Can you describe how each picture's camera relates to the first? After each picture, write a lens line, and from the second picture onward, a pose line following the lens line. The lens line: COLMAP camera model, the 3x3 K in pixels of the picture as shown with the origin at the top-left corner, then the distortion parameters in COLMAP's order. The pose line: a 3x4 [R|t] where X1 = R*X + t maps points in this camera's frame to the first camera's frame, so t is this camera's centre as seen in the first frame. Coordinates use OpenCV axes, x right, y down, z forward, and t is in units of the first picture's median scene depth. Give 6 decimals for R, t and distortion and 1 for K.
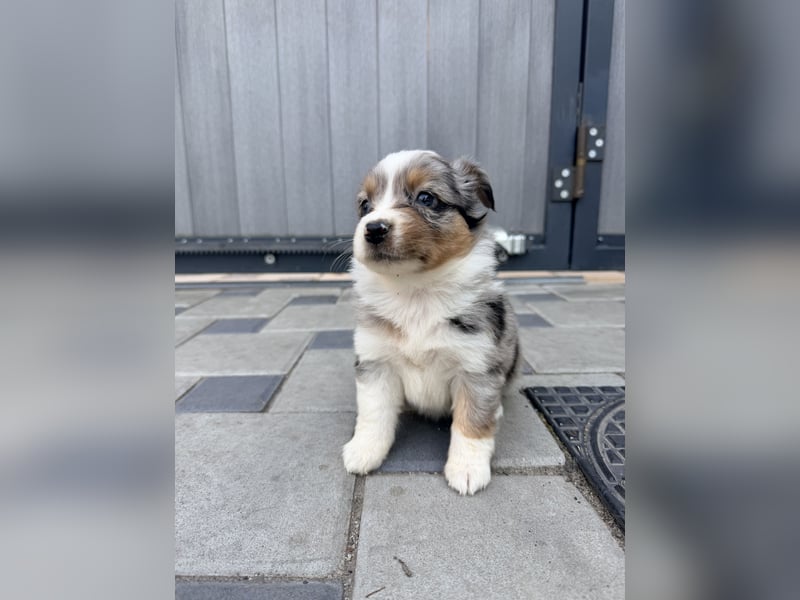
lens RADIAL K [[423.8, 0, 400.0], [0, 423.8, 300.0], [0, 0, 1]] dist [-0.041992, -0.000665]
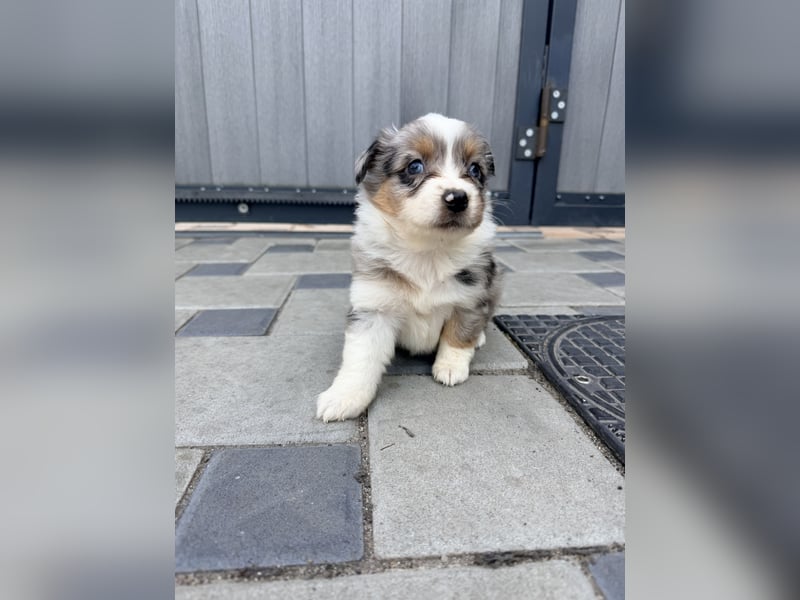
lens RADIAL K [[433.0, 0, 399.6], [0, 433.0, 299.1], [0, 0, 1]] dist [0.003008, -0.038840]
pose [[0.994606, 0.002175, 0.103706, -0.065641], [-0.009591, 0.997426, 0.071066, 0.061671], [-0.103284, -0.071677, 0.992066, -0.121047]]
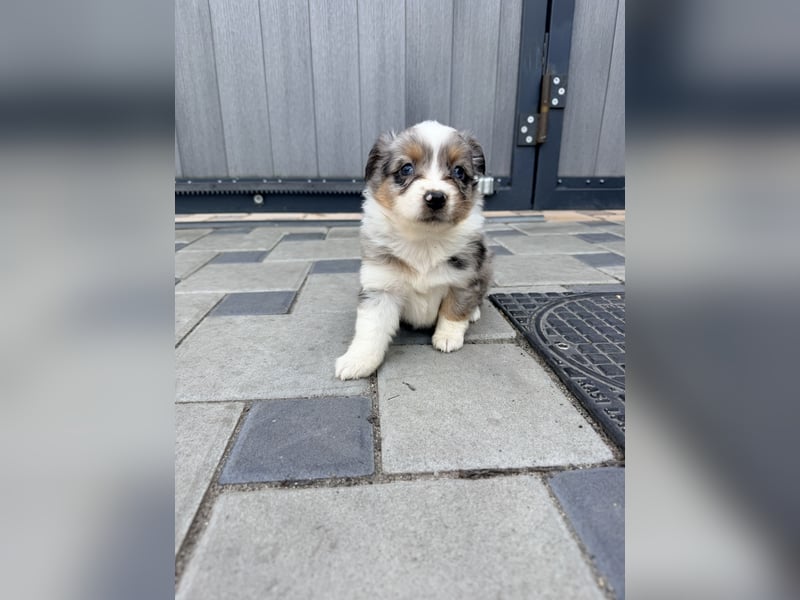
lens RADIAL K [[445.4, 0, 400.8], [0, 445.4, 300.3], [0, 0, 1]] dist [0.045448, -0.084796]
pose [[0.996762, -0.016851, 0.078623, -0.064114], [0.008718, 0.994678, 0.102665, 0.064319], [-0.079934, -0.101647, 0.991604, -0.264695]]
